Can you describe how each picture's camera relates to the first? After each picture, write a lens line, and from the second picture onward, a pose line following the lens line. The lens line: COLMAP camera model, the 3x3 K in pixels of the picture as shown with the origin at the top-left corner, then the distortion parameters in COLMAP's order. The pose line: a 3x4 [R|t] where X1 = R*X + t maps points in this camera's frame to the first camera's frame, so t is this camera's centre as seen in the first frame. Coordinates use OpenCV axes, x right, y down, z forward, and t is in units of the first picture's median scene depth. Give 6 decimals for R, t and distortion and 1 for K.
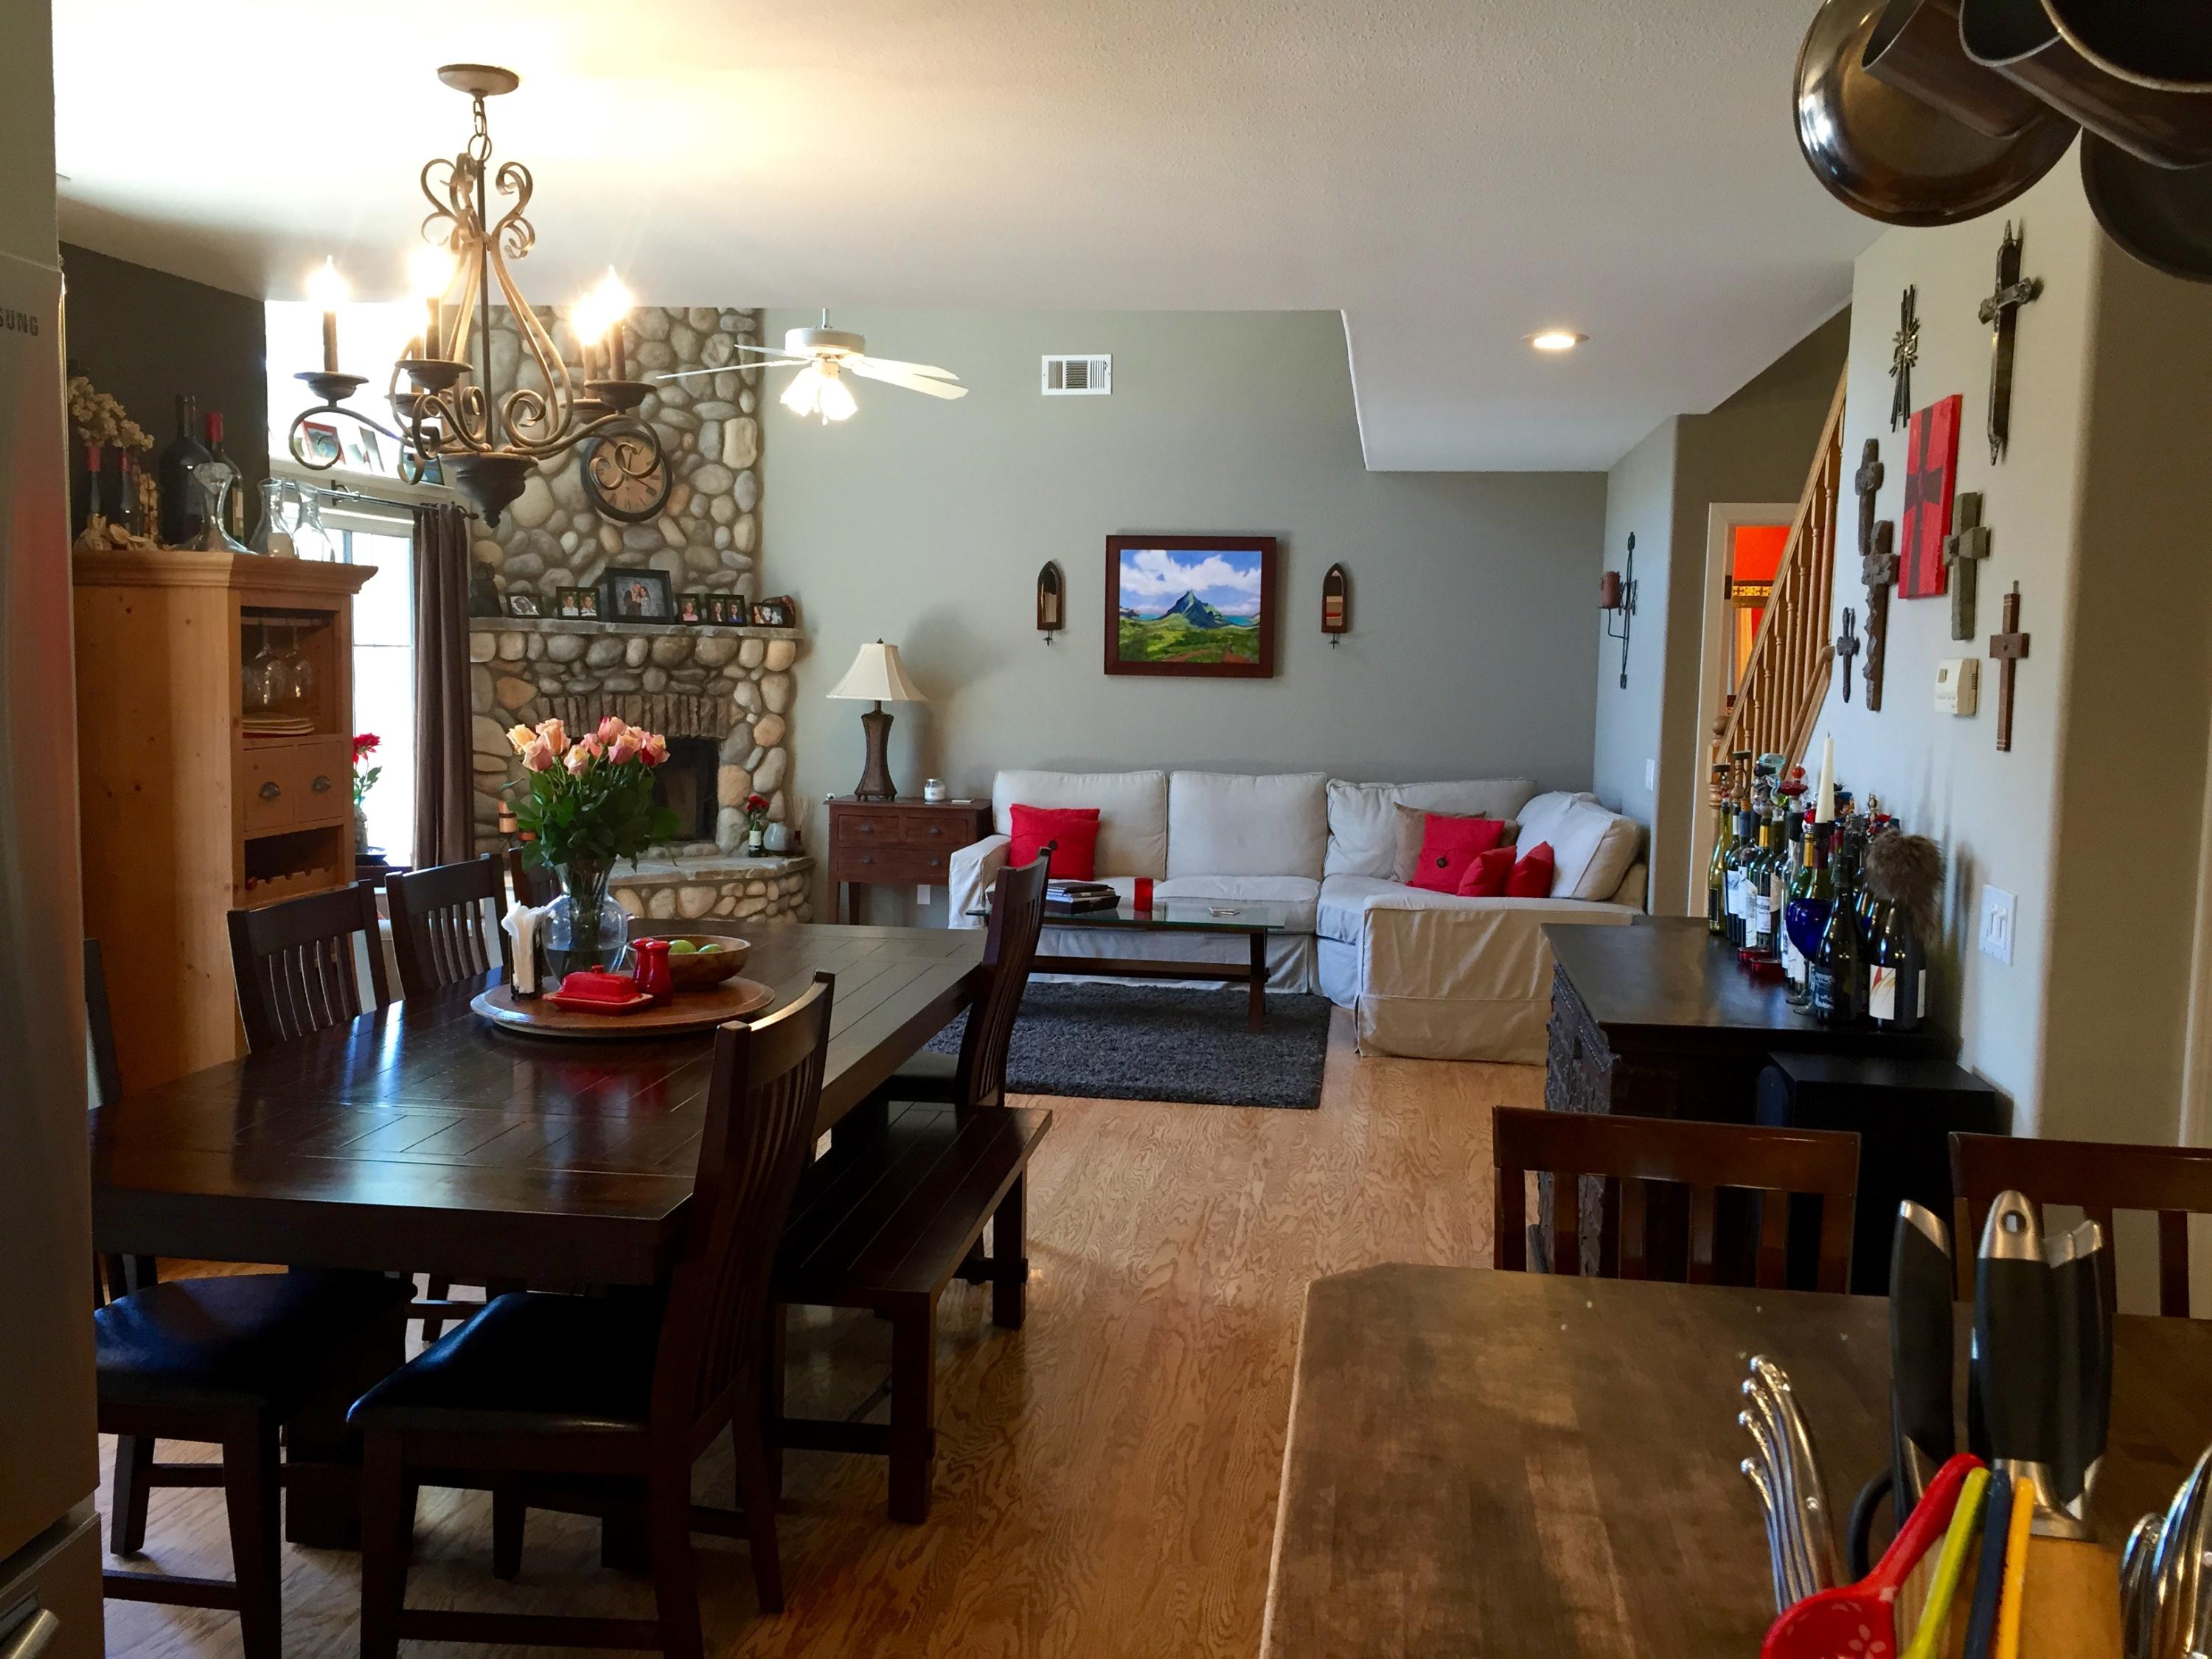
lens RADIAL K [[1900.4, 0, 1104.0], [0, 1900.4, 833.0], [0, 0, 1]] dist [0.070786, -0.071306]
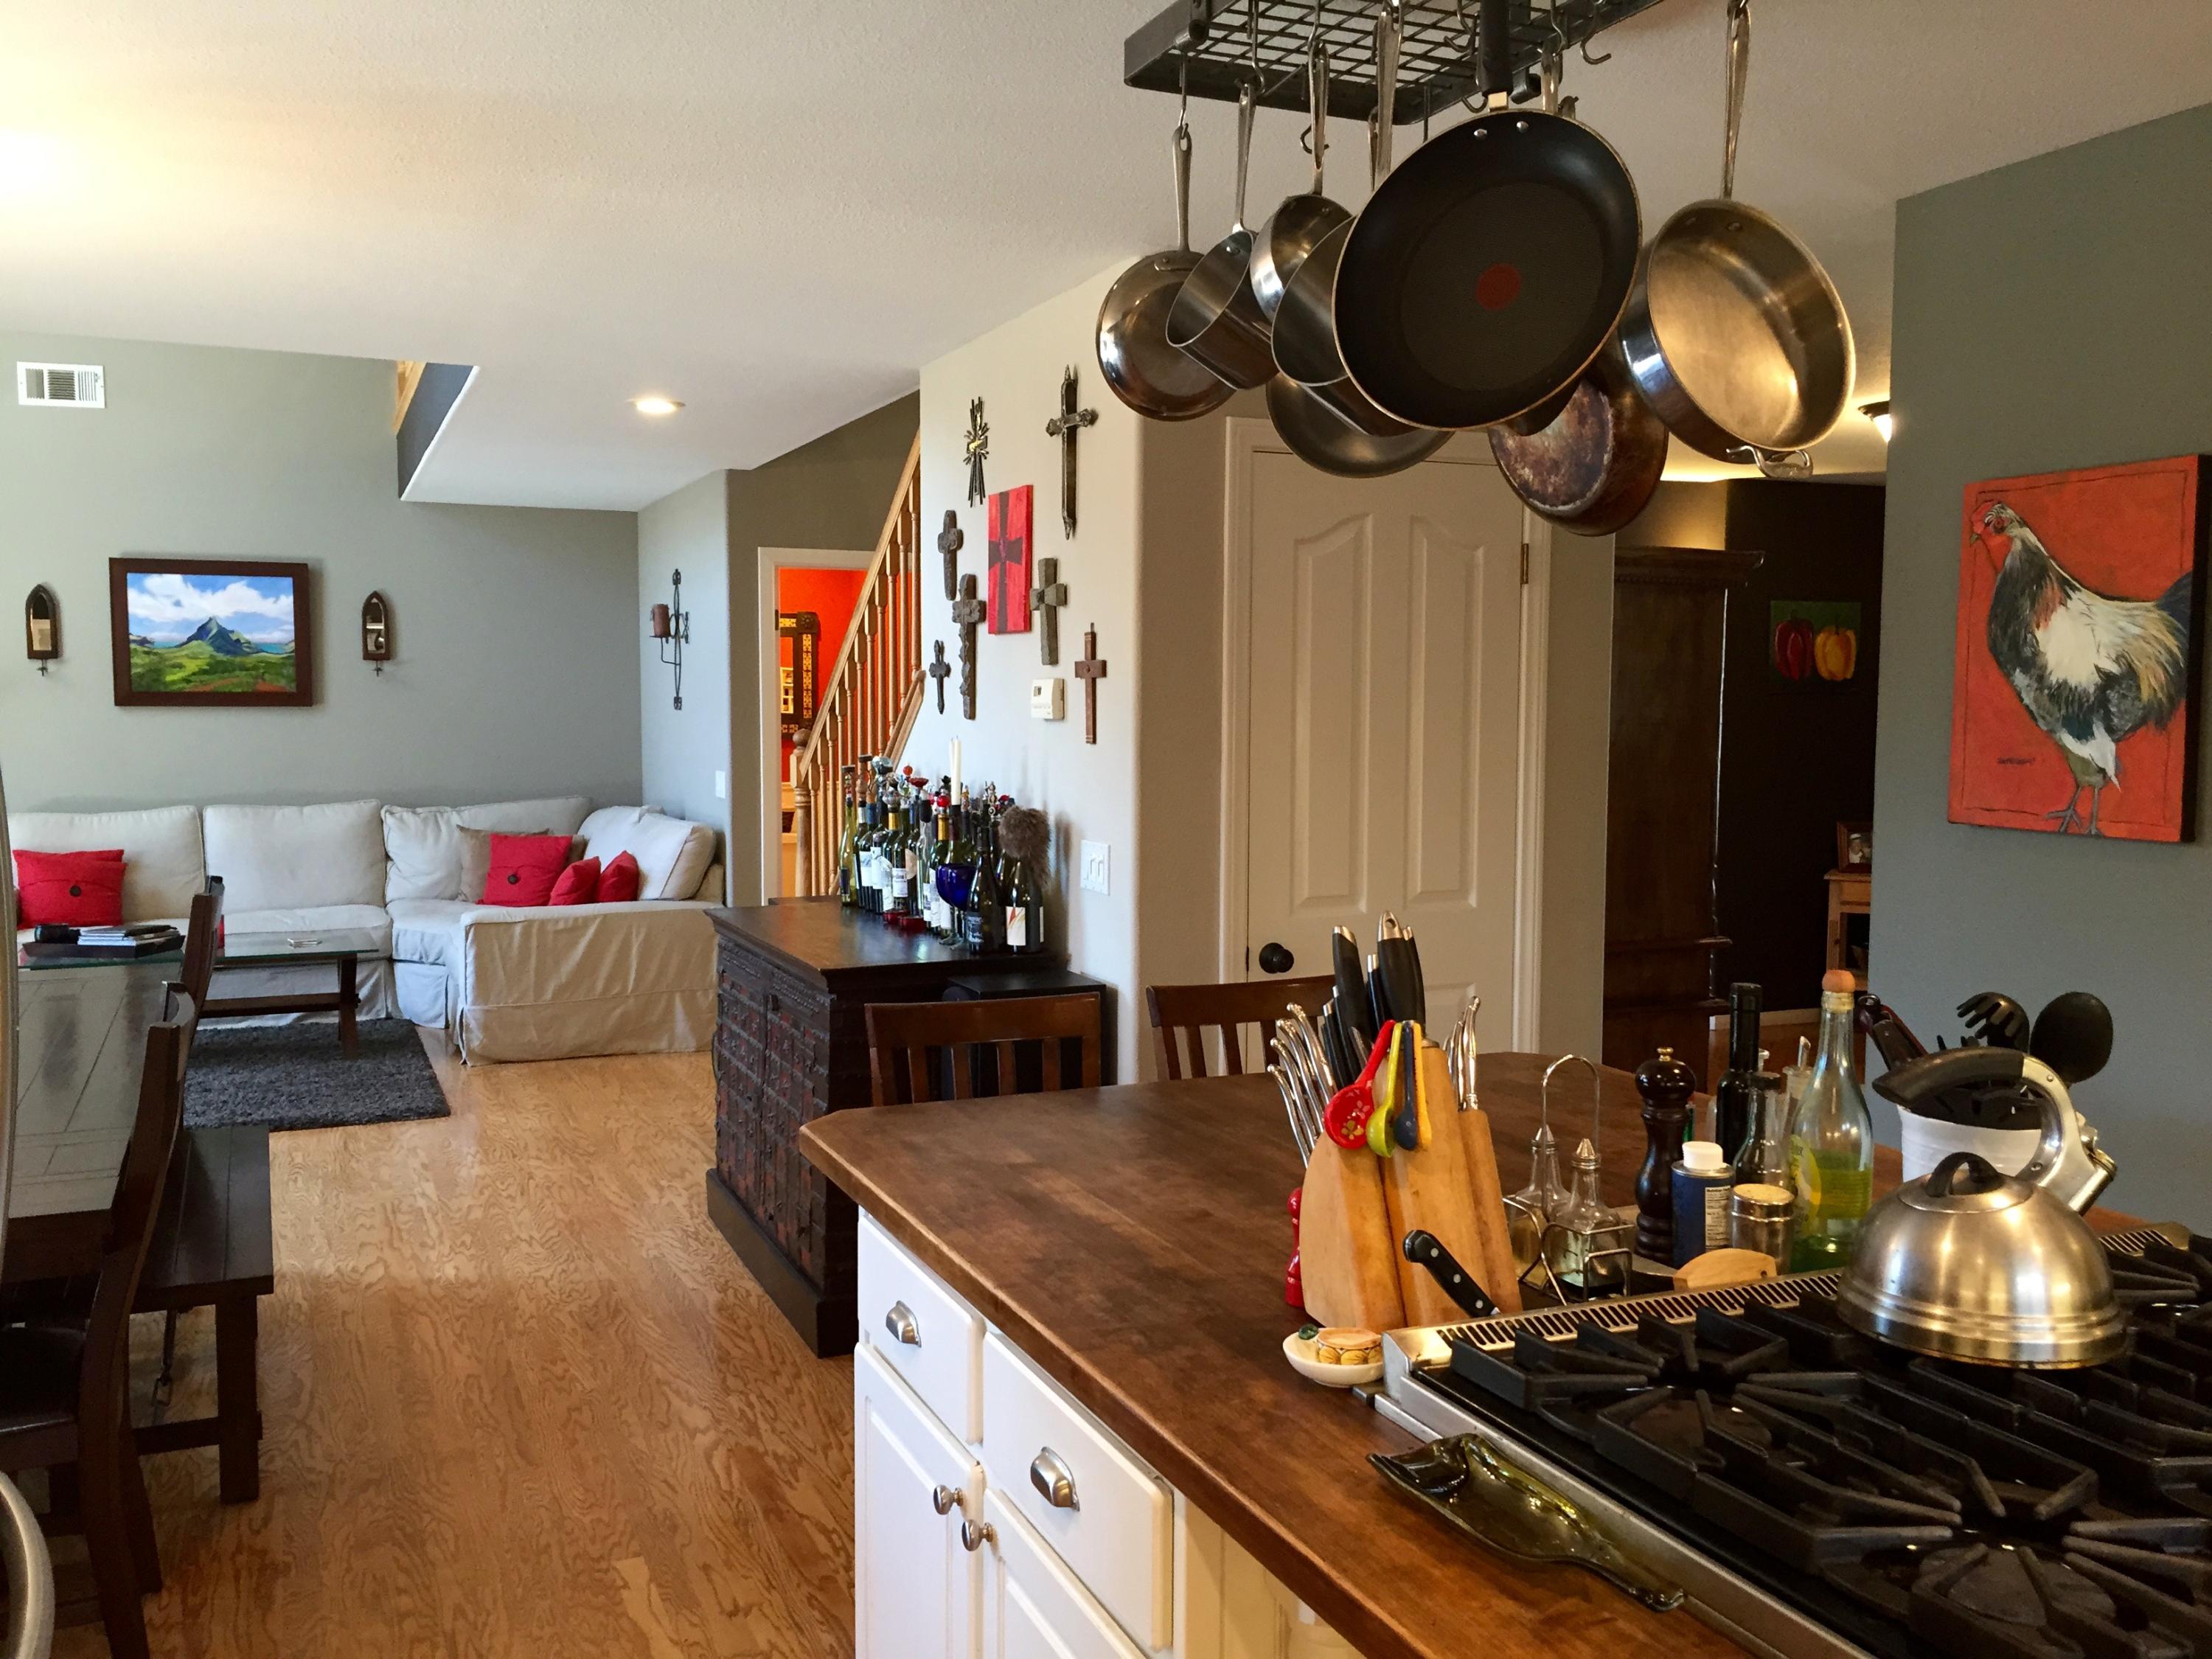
lens RADIAL K [[1900.4, 0, 1115.0], [0, 1900.4, 824.0], [0, 0, 1]] dist [0.070786, -0.071306]
pose [[0.850595, -0.054400, 0.523000, -0.090063], [0.063624, 0.997974, 0.000328, 0.006055], [-0.521958, 0.032996, 0.852333, -0.069068]]
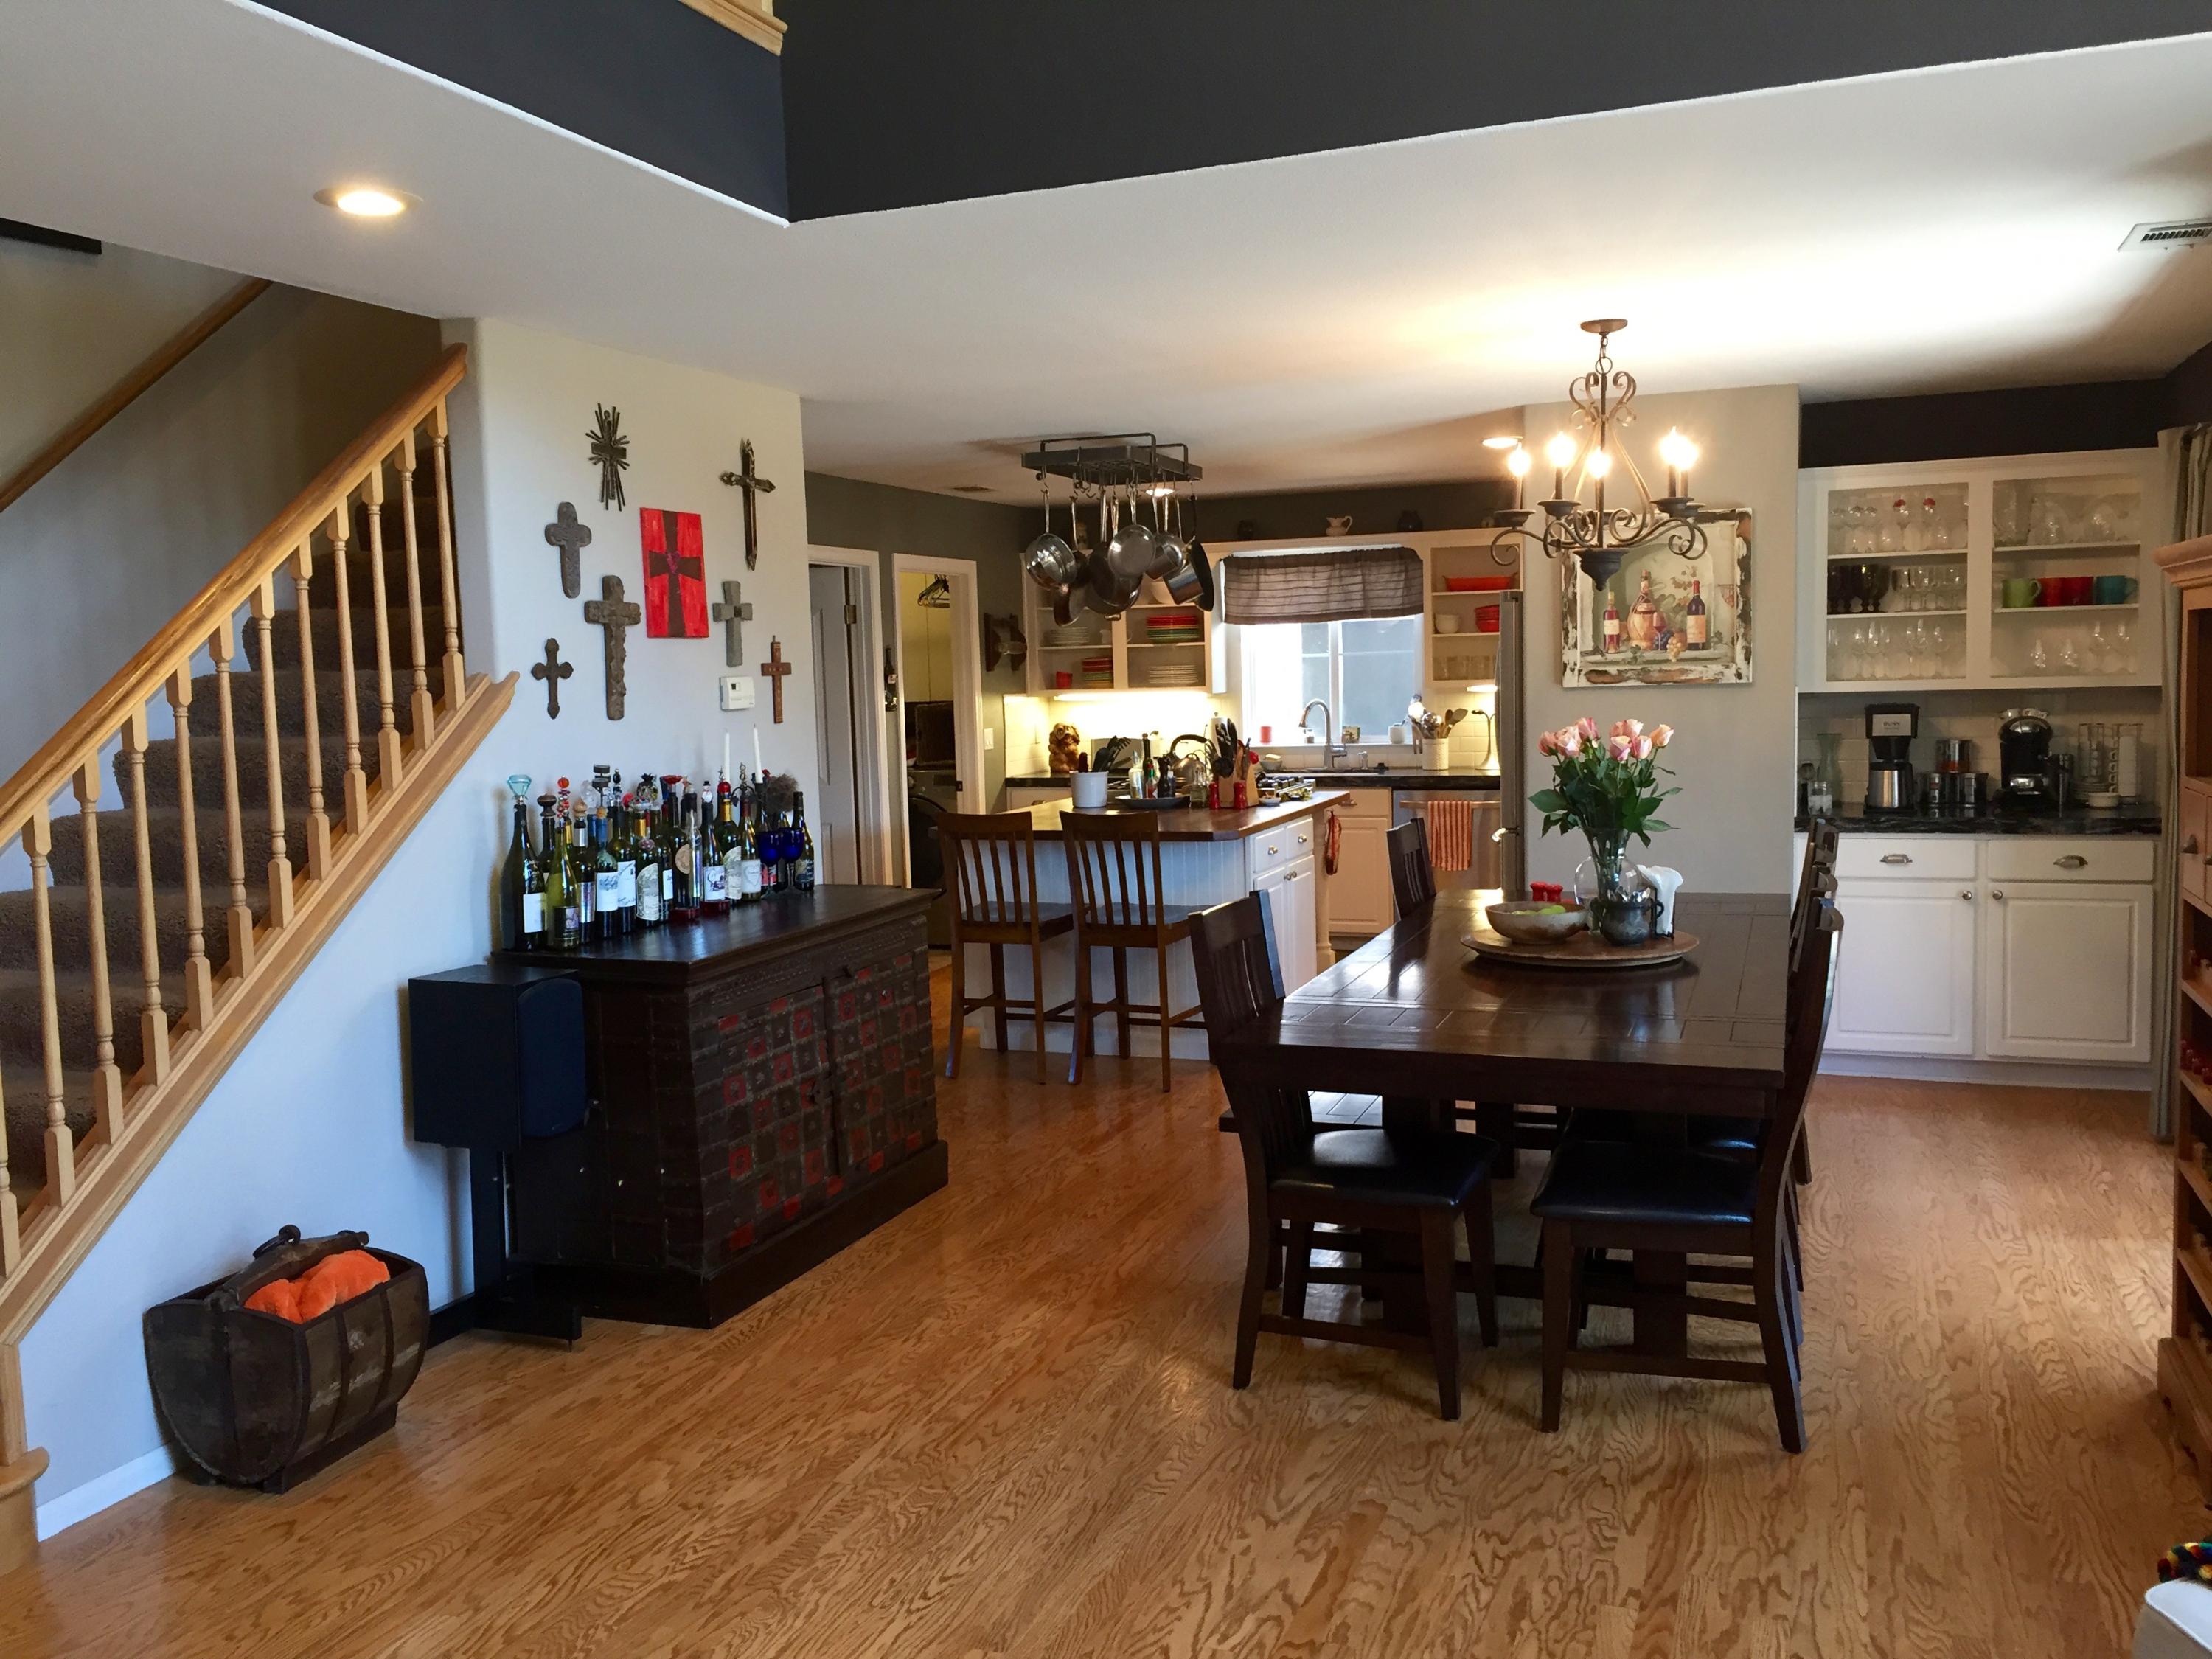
lens RADIAL K [[1900.4, 0, 1115.0], [0, 1900.4, 833.7], [0, 0, 1]] dist [0.070786, -0.071306]
pose [[-0.979032, -0.010473, 0.203436, -0.093177], [0.027725, 0.982534, 0.184008, -0.101198], [-0.201810, 0.185790, -0.961642, 1.022956]]
